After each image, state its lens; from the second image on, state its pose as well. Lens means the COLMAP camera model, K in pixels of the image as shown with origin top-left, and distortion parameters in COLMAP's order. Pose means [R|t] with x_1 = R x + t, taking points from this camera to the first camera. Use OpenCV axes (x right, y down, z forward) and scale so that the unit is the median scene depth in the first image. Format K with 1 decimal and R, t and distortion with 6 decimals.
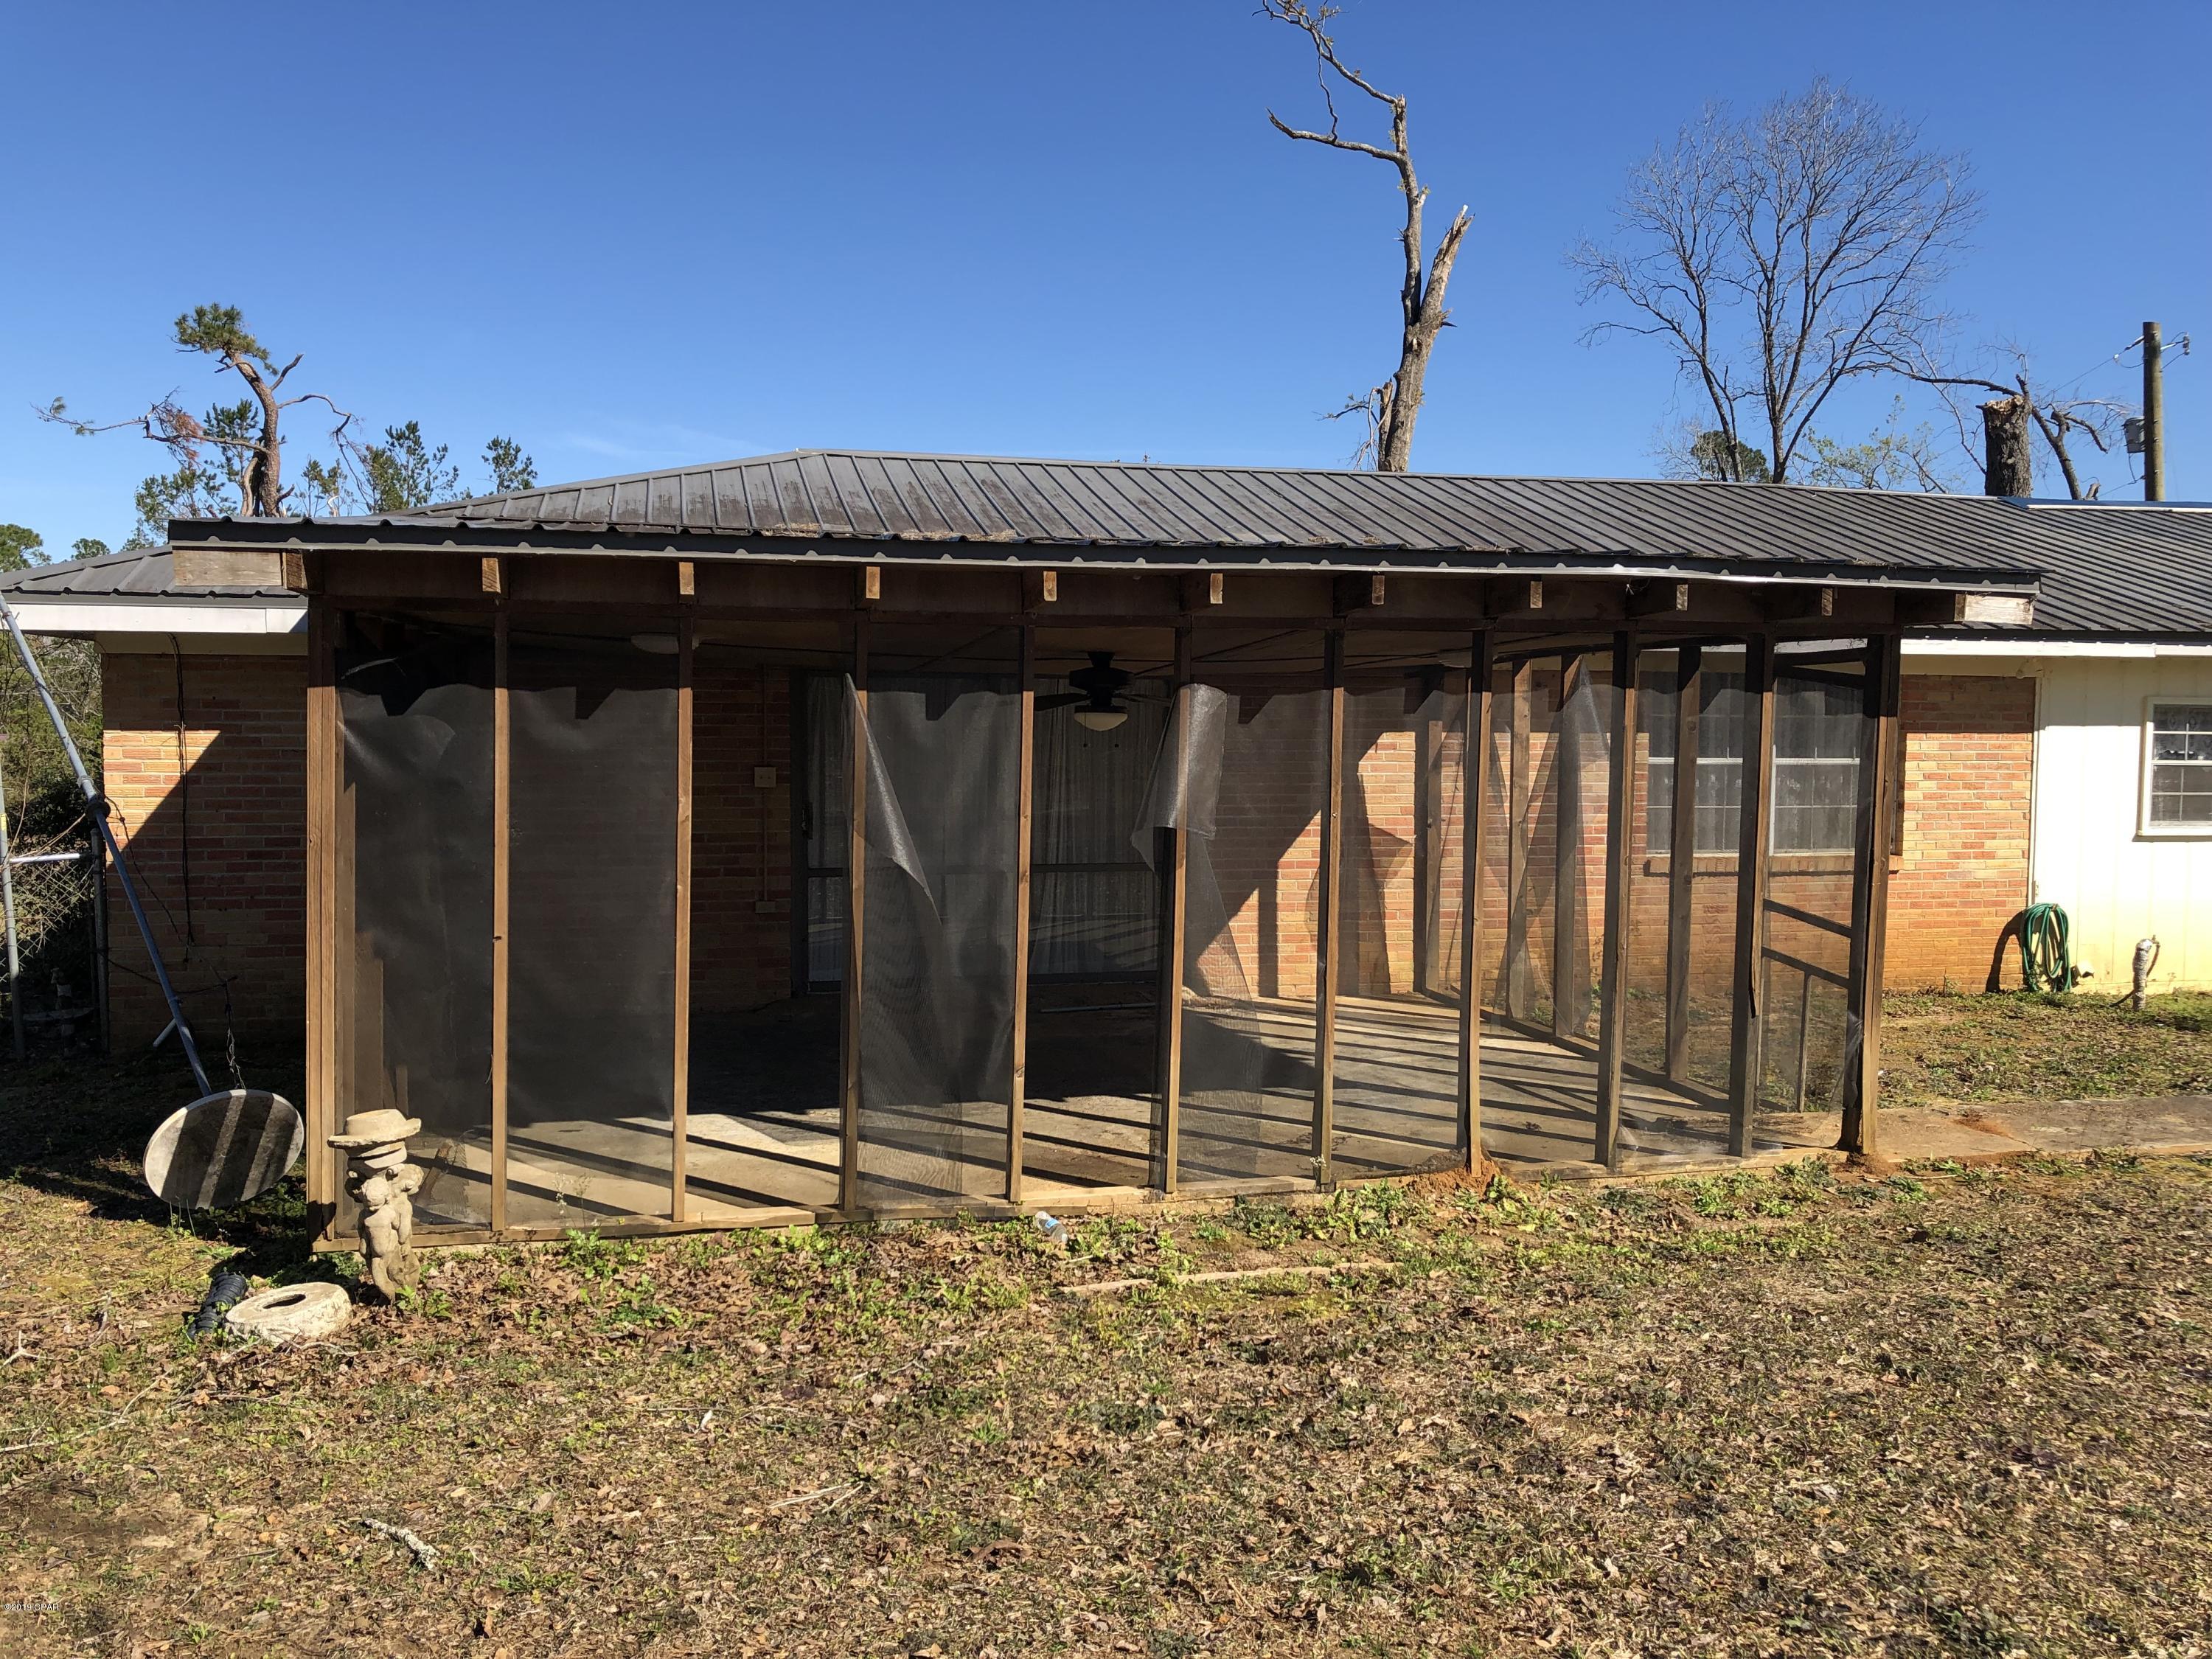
lens RADIAL K [[1821.5, 0, 1093.6], [0, 1821.5, 801.2], [0, 0, 1]] dist [0.044688, -0.037710]
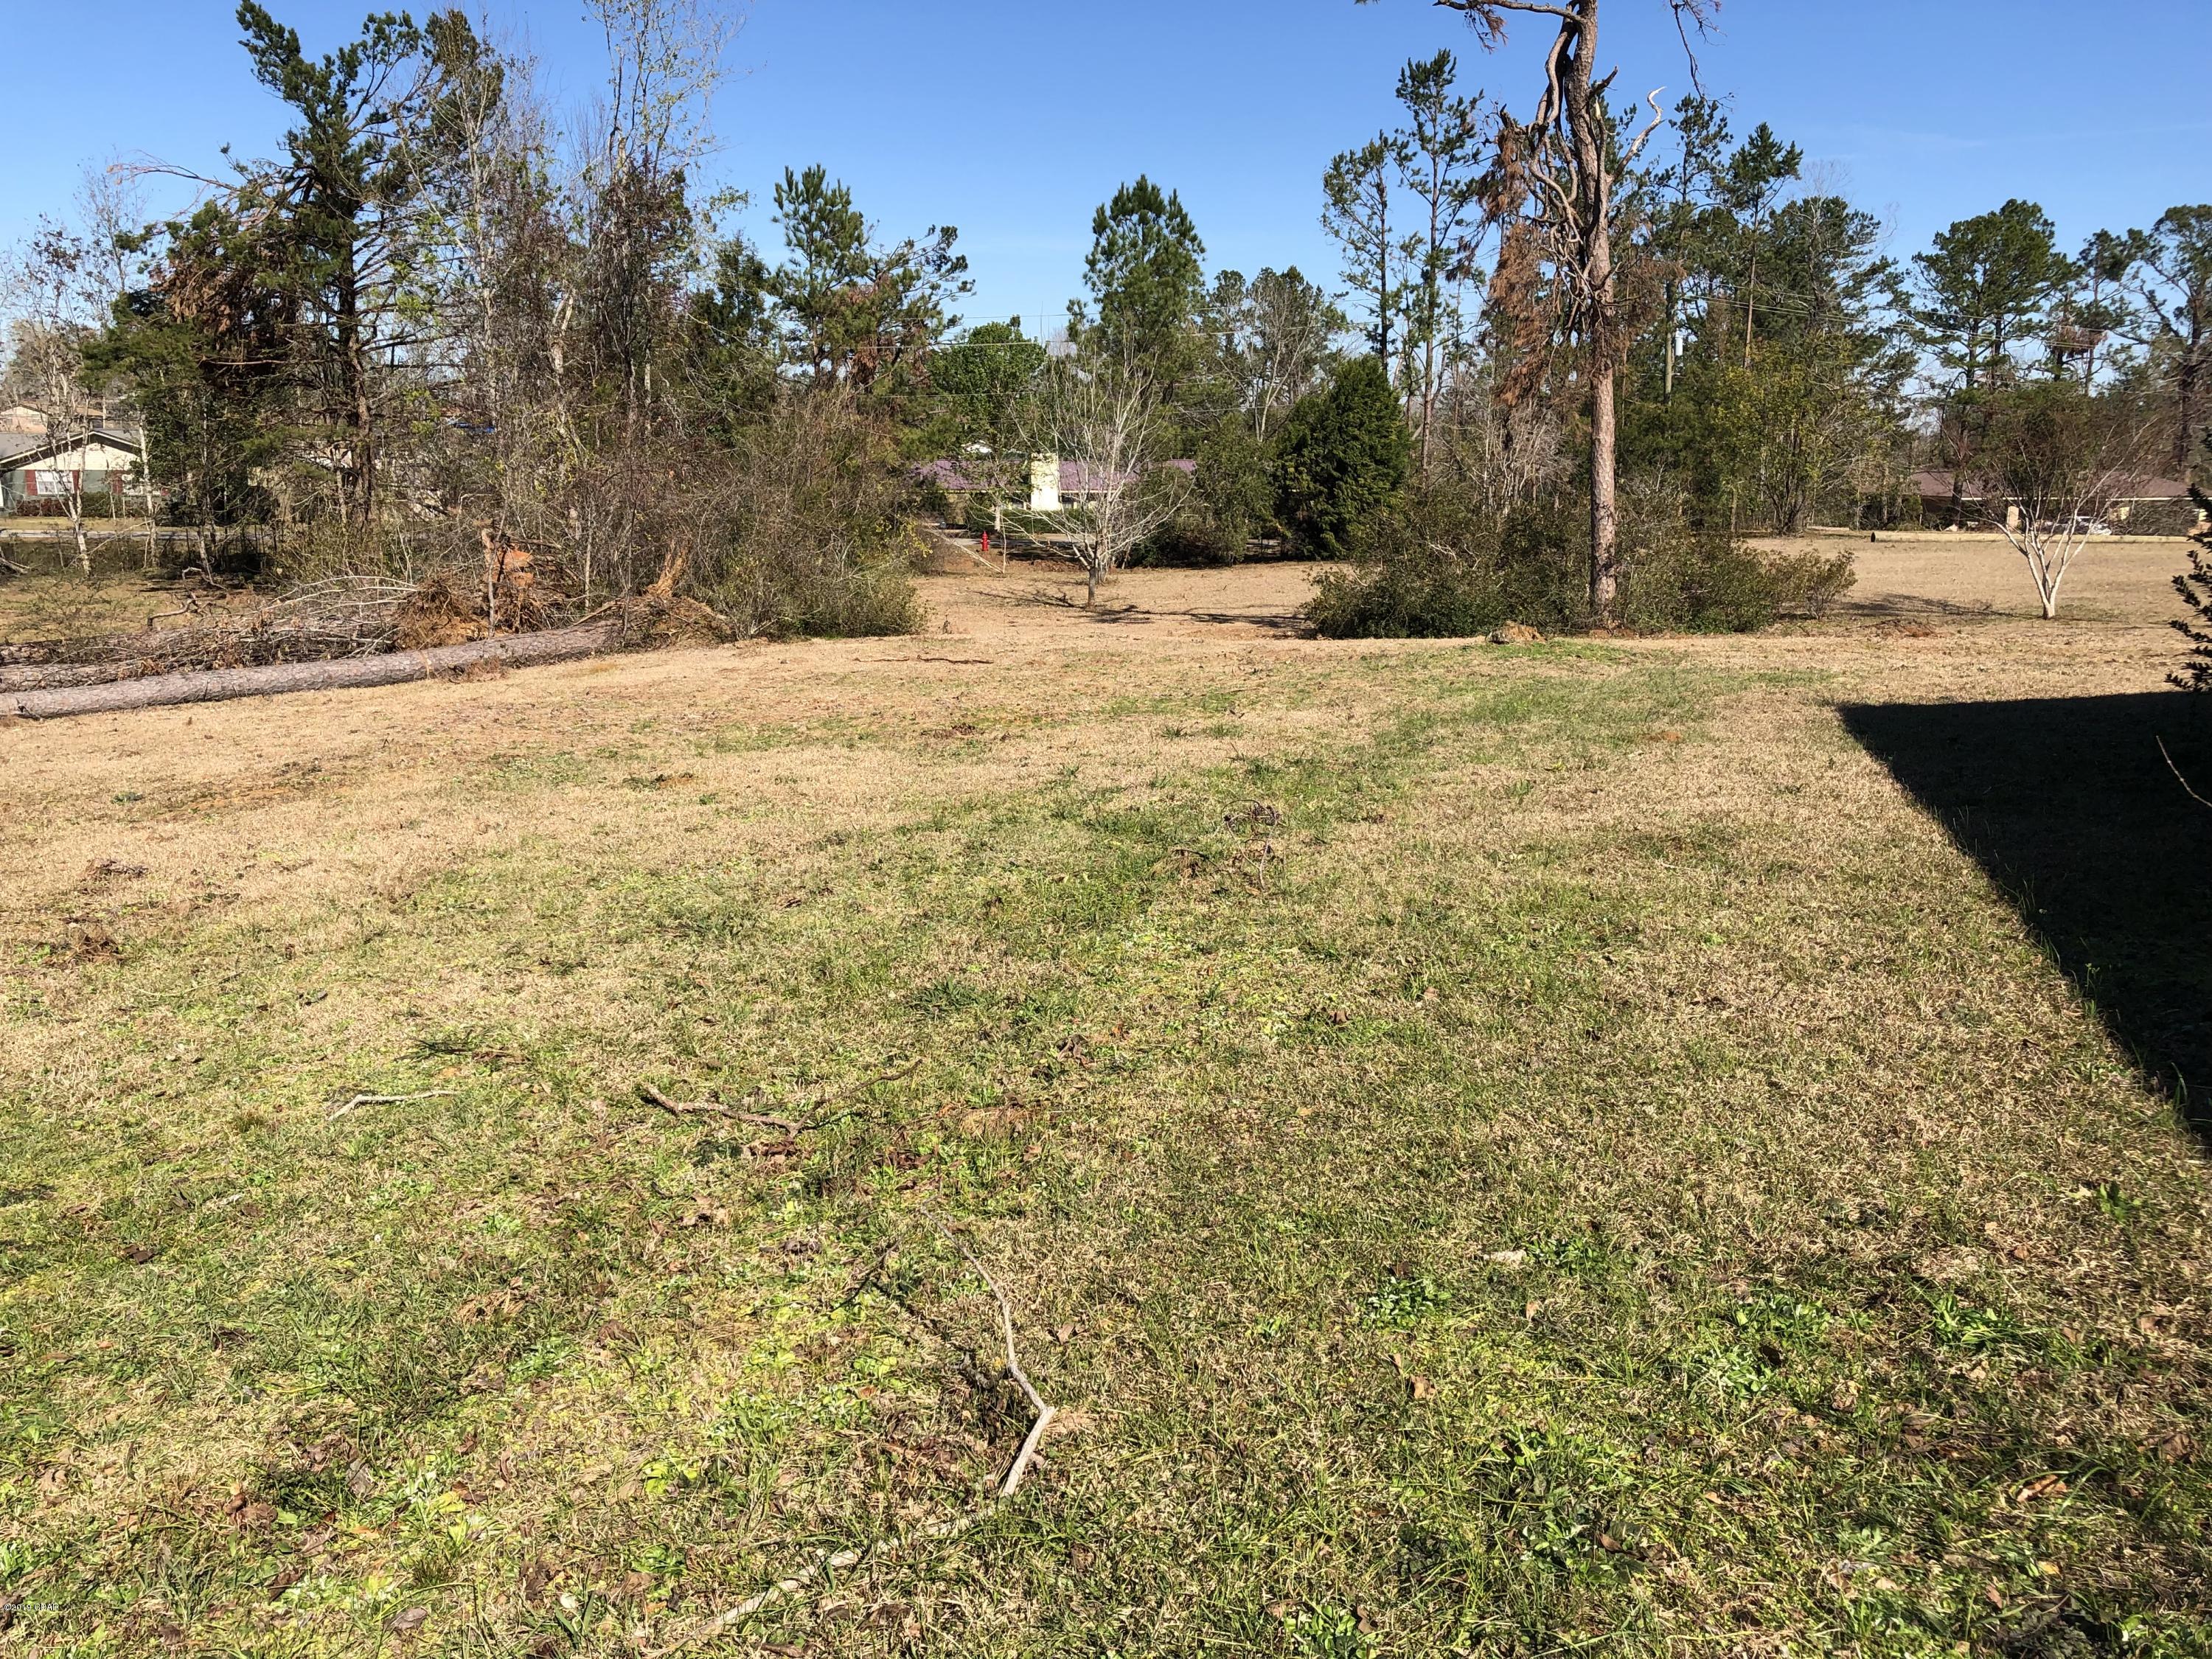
lens RADIAL K [[1821.5, 0, 1102.2], [0, 1821.5, 805.2], [0, 0, 1]] dist [0.044688, -0.037710]
pose [[0.850017, 0.099812, -0.517212, -0.253022], [-0.023057, 0.987993, 0.152769, 0.001932], [0.526250, -0.117931, 0.842112, 0.334801]]
